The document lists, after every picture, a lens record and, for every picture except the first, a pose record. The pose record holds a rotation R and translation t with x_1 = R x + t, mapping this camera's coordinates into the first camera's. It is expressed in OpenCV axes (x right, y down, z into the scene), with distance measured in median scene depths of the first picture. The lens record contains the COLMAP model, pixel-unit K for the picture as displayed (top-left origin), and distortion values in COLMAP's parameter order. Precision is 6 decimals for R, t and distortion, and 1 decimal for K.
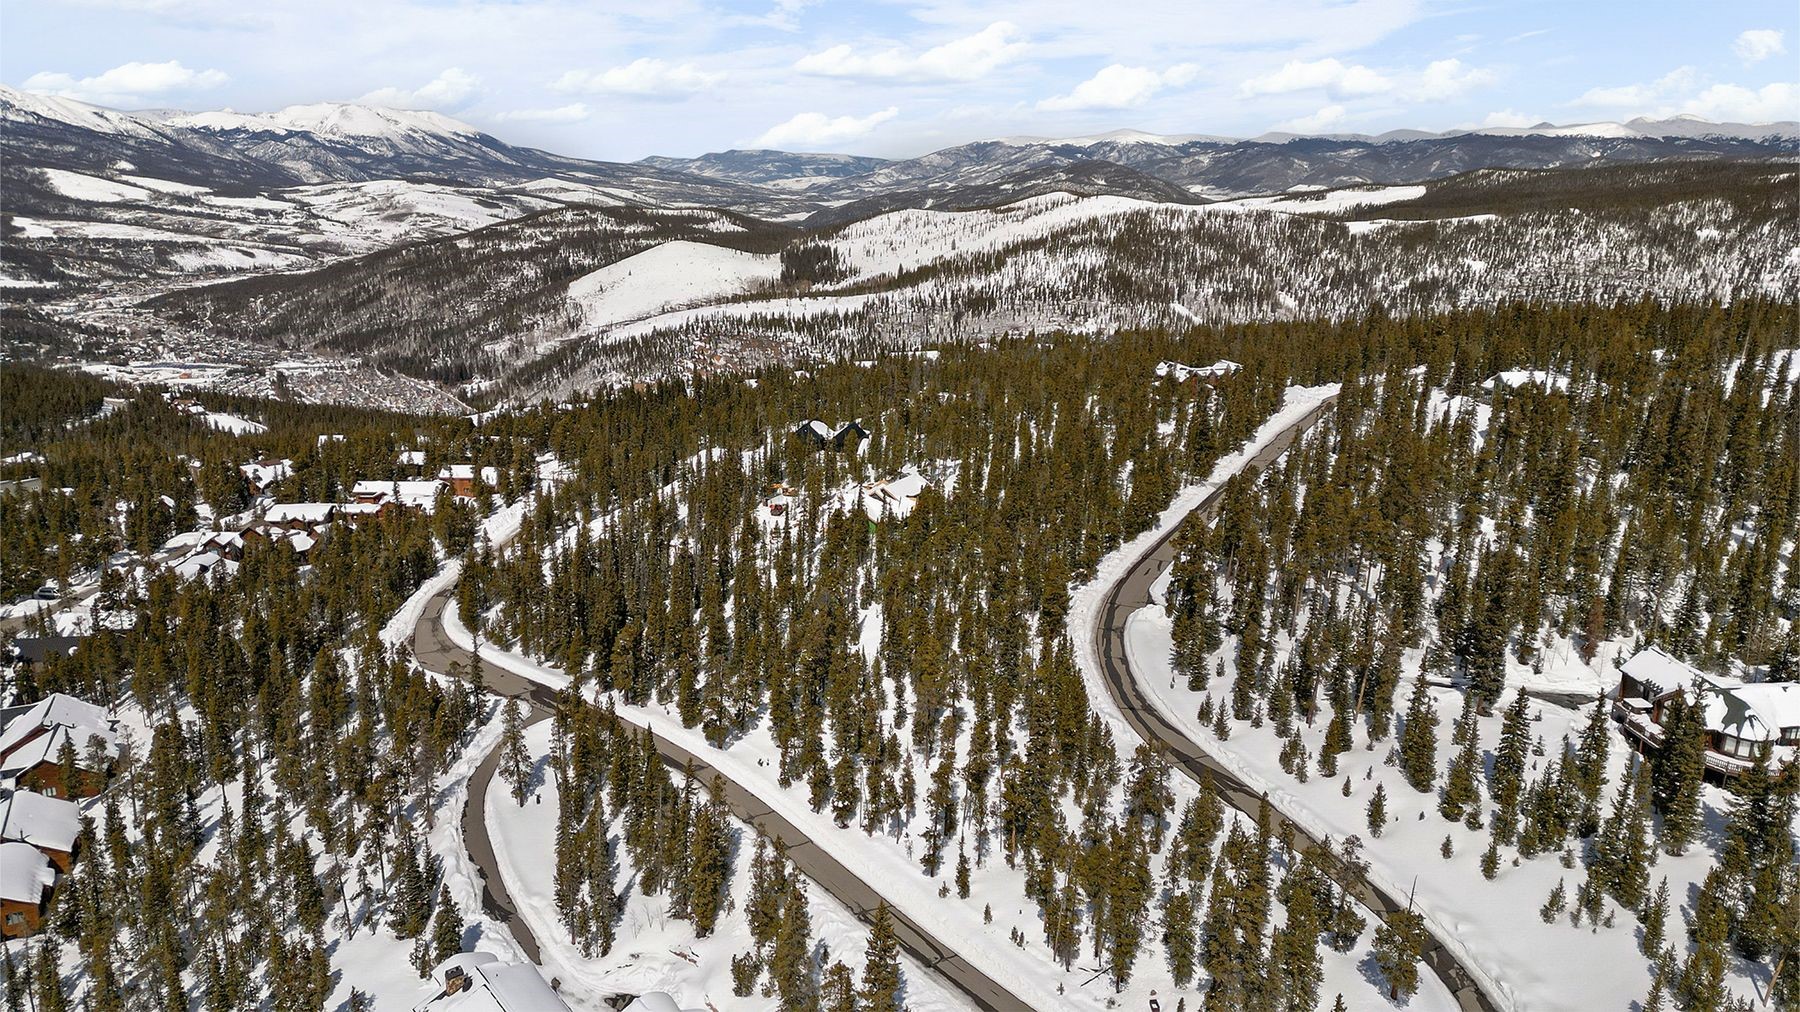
lens RADIAL K [[1352.4, 0, 866.2], [0, 1352.4, 504.9], [0, 0, 1]] dist [0.111394, -0.166335]
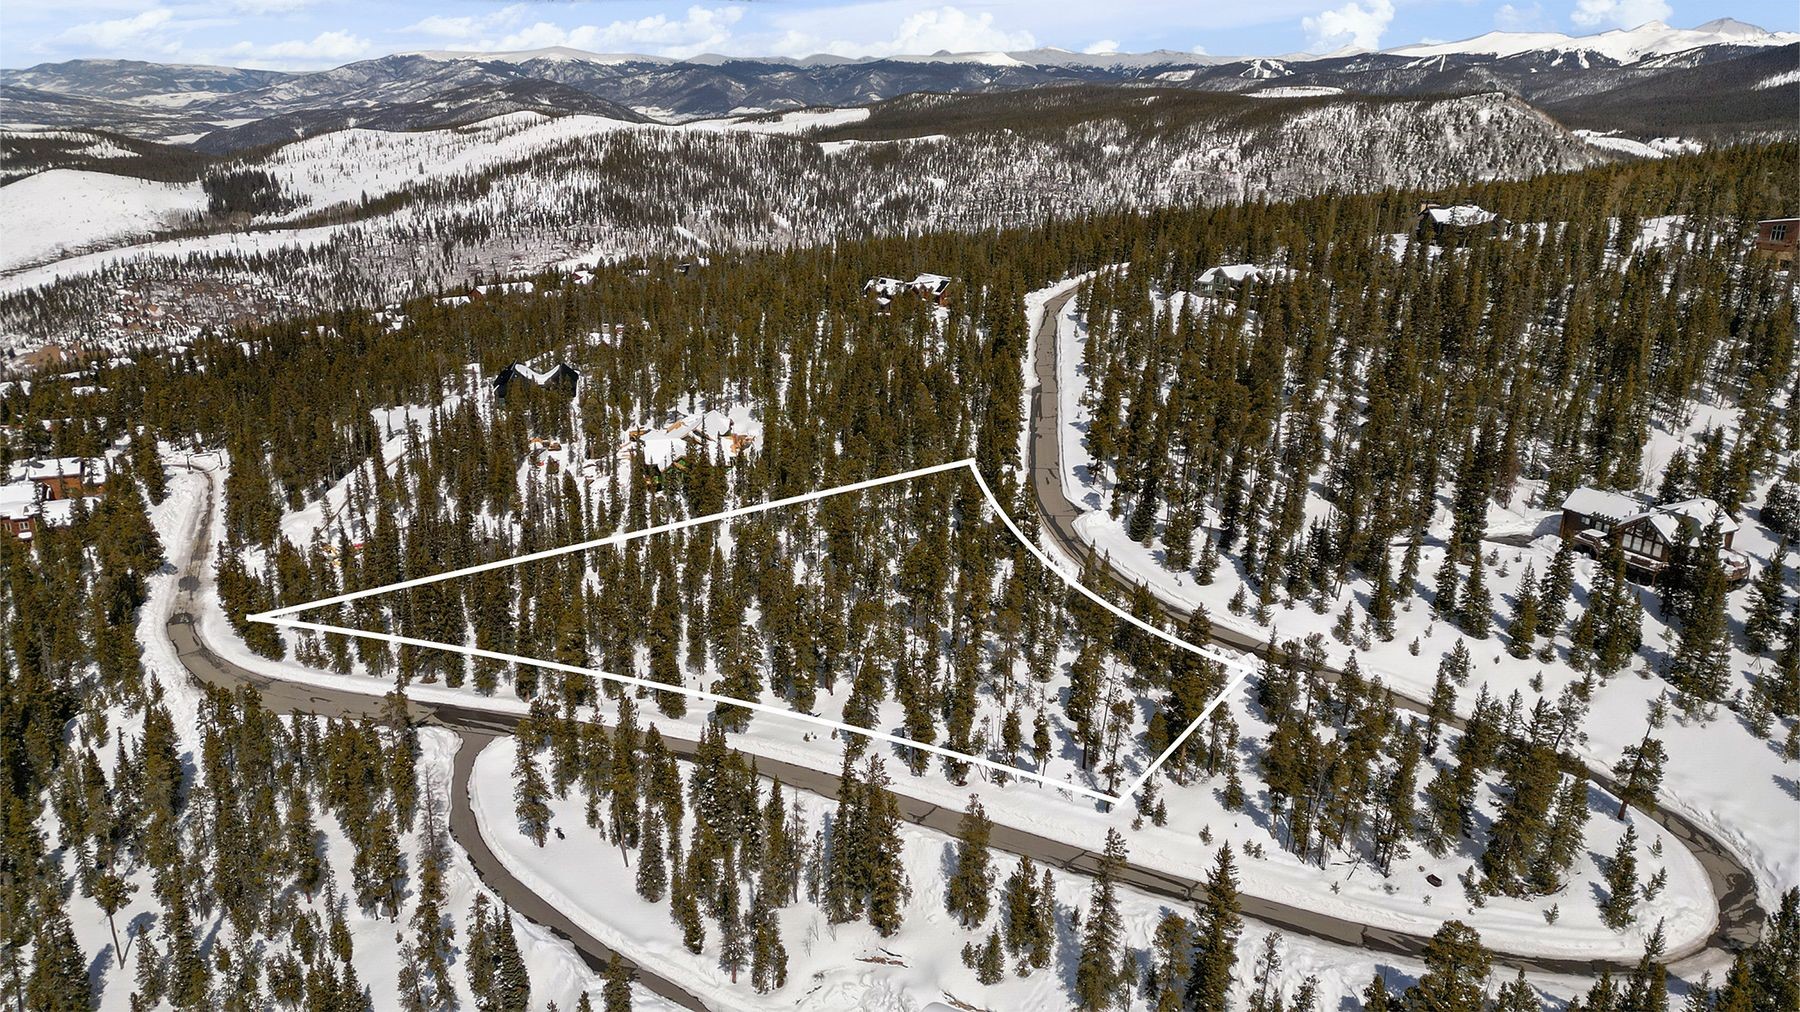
lens RADIAL K [[1352.4, 0, 866.2], [0, 1352.4, 504.9], [0, 0, 1]] dist [0.111394, -0.166335]
pose [[0.896055, -0.124224, 0.426209, -0.092743], [0.102409, 0.991999, 0.073826, -0.005739], [-0.431969, -0.022504, 0.901607, 0.042607]]
